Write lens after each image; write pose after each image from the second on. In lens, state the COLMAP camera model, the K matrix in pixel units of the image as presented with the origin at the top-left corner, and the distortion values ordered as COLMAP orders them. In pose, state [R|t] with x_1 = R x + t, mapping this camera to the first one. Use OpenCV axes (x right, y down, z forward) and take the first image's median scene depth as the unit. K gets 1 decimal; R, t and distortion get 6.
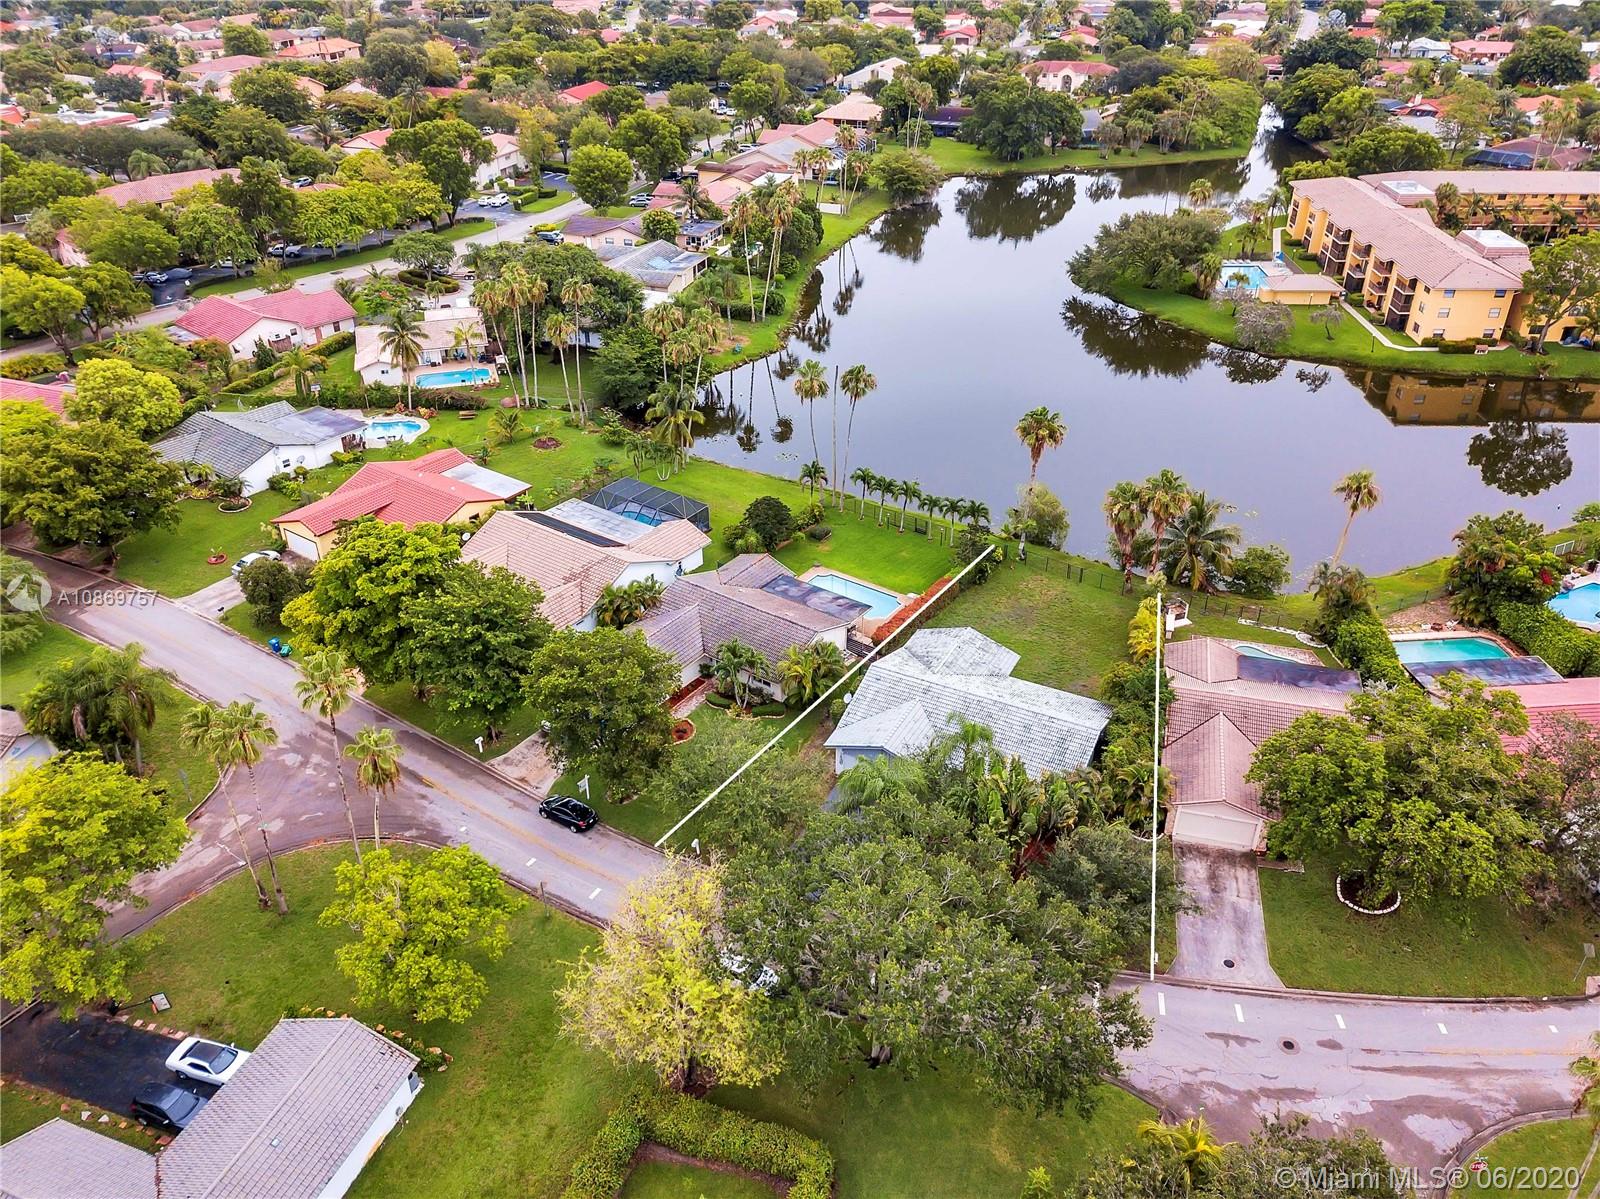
lens RADIAL K [[1223.1, 0, 790.9], [0, 1223.1, 594.1], [0, 0, 1]] dist [0.032040, -0.003884]
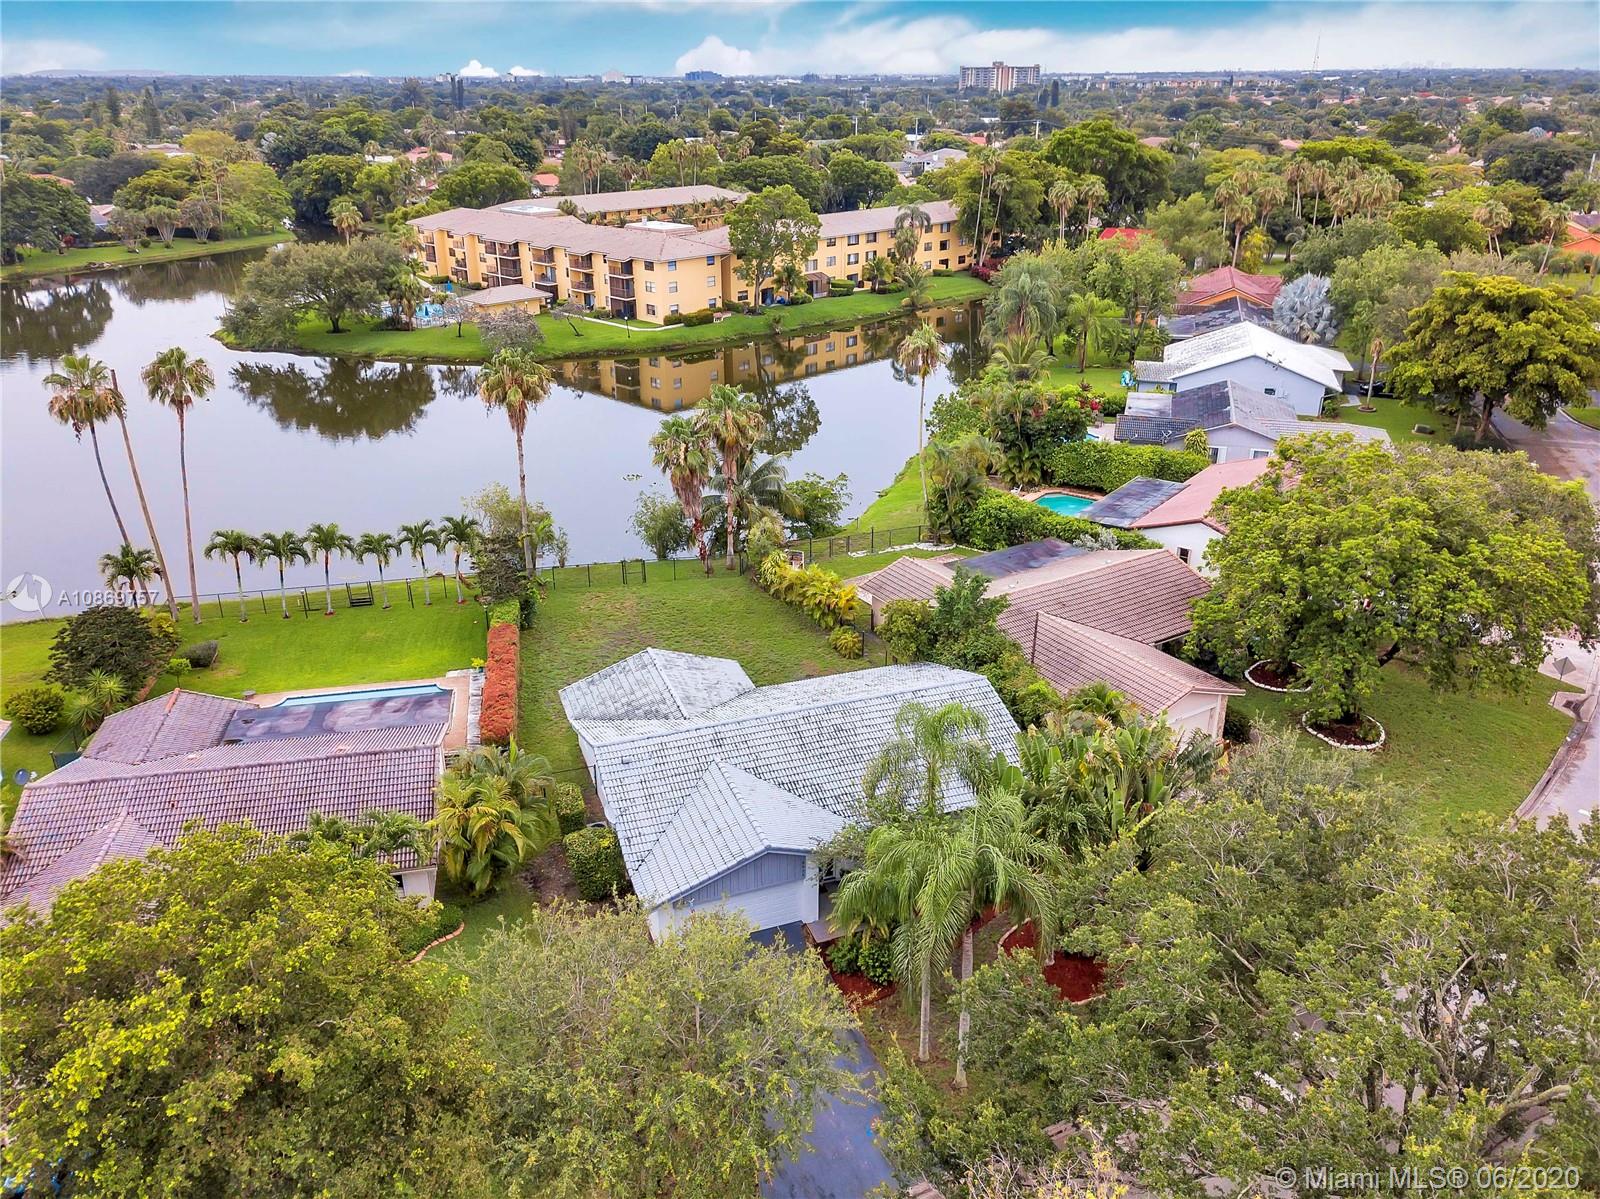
lens RADIAL K [[1223.1, 0, 790.9], [0, 1223.1, 594.1], [0, 0, 1]] dist [0.032040, -0.003884]
pose [[0.674688, -0.287689, 0.679729, -0.134414], [0.380351, 0.924738, 0.013856, 0.013933], [-0.632558, 0.249188, 0.733332, 0.343947]]
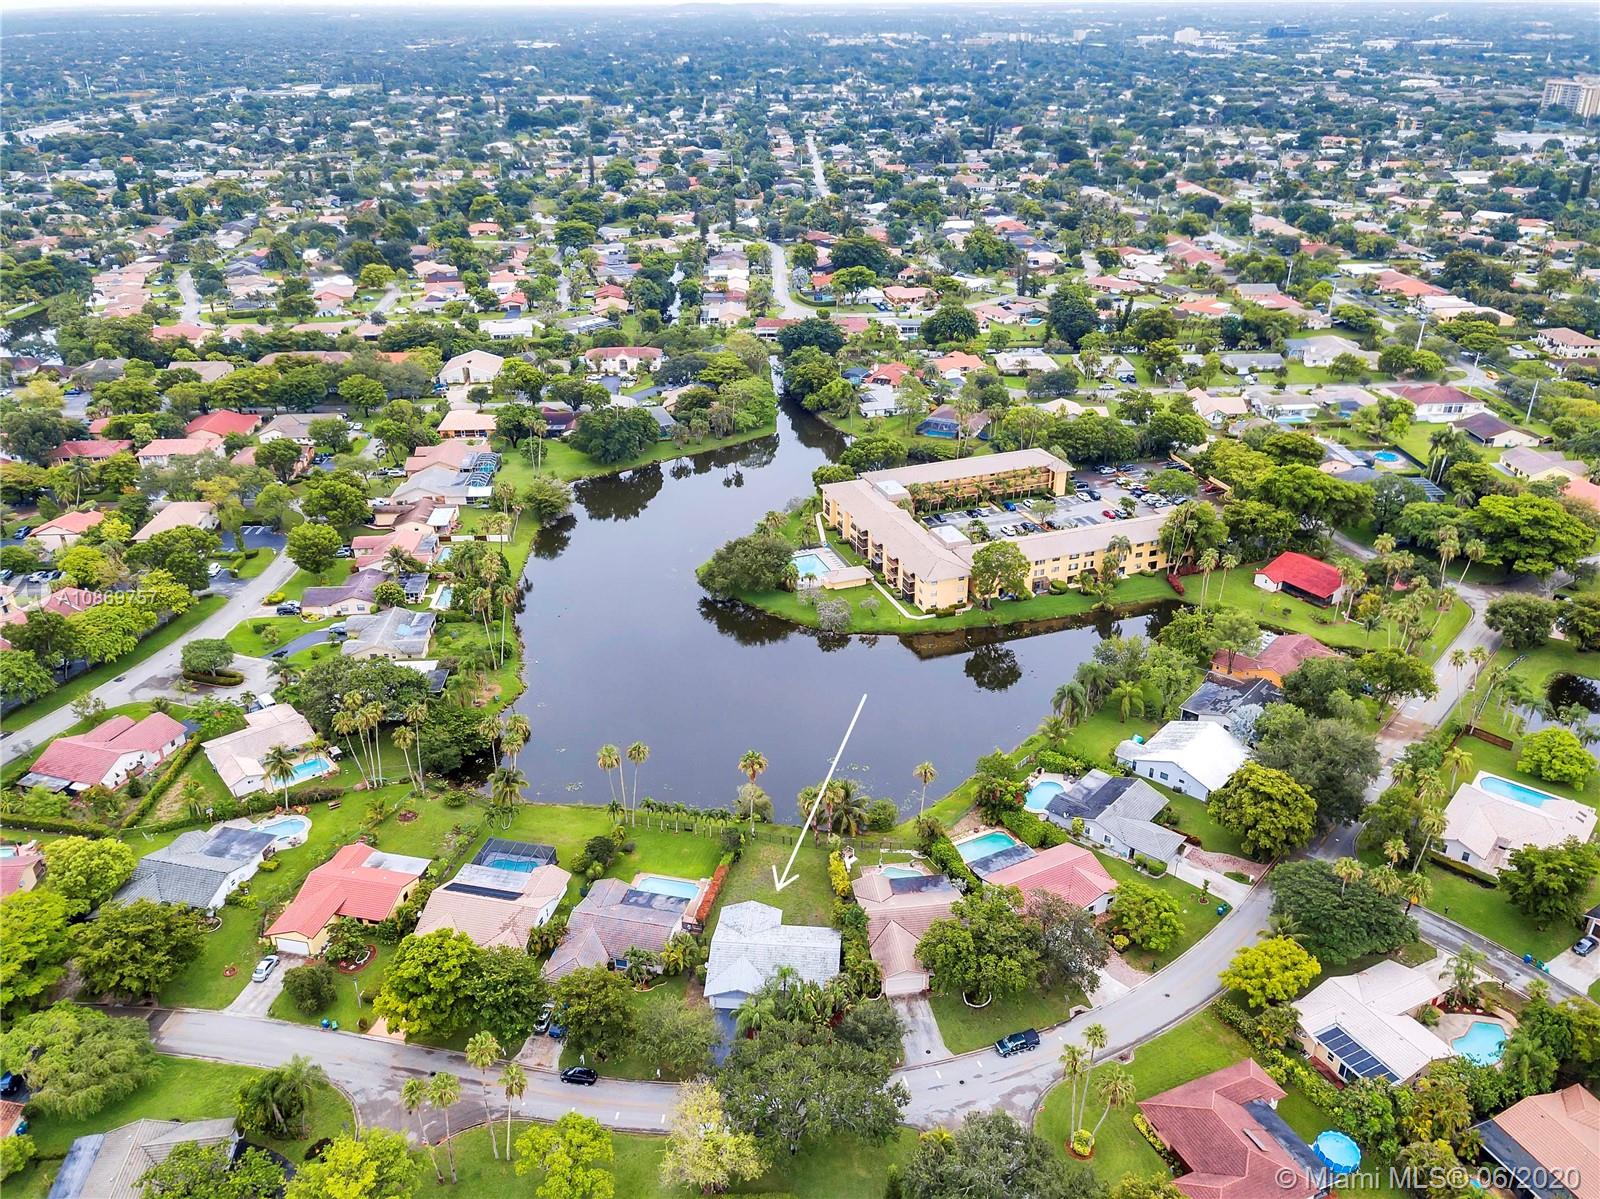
lens RADIAL K [[1223.1, 0, 790.9], [0, 1223.1, 594.1], [0, 0, 1]] dist [0.032040, -0.003884]
pose [[0.920859, -0.170089, 0.350840, -0.235498], [0.199304, 0.978731, -0.048623, -0.208070], [-0.335108, 0.114699, 0.935172, -0.495638]]
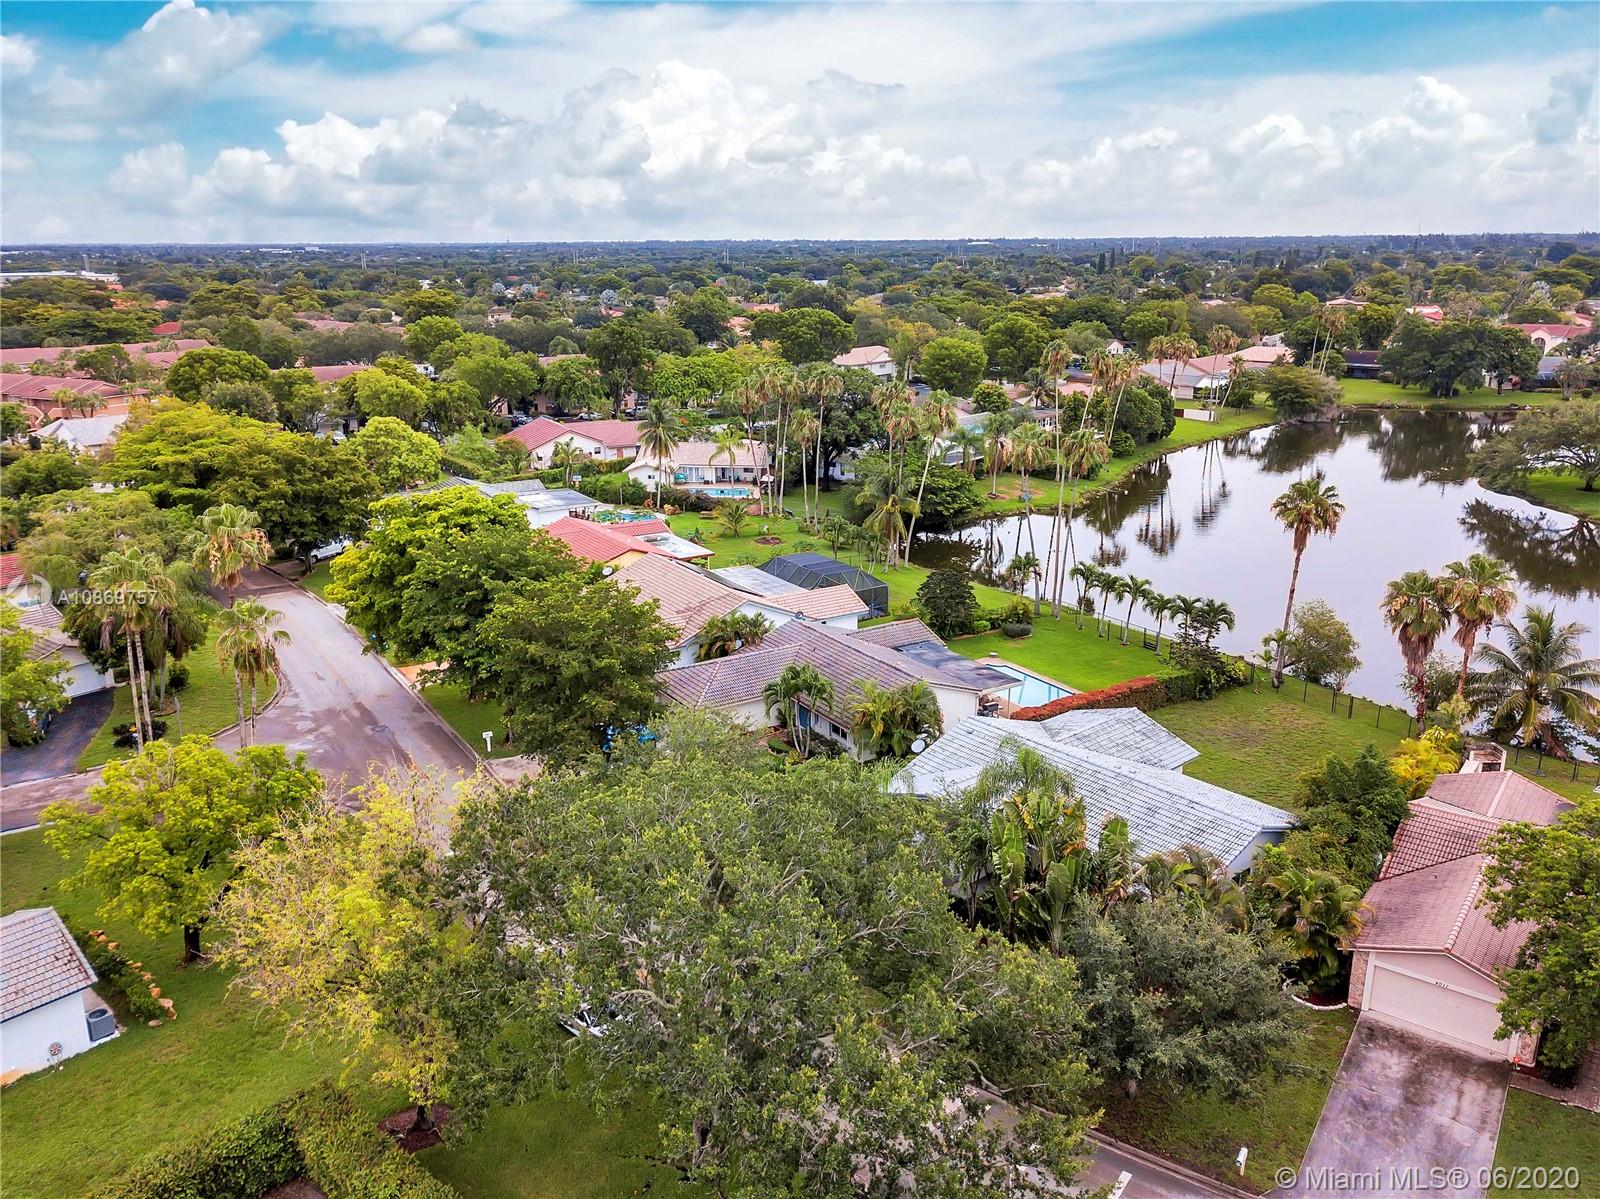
lens RADIAL K [[1223.1, 0, 790.9], [0, 1223.1, 594.1], [0, 0, 1]] dist [0.032040, -0.003884]
pose [[0.930441, 0.103106, -0.351637, 0.137009], [-0.186399, 0.959347, -0.211919, 0.102731], [0.315492, 0.262723, 0.911834, 0.173222]]
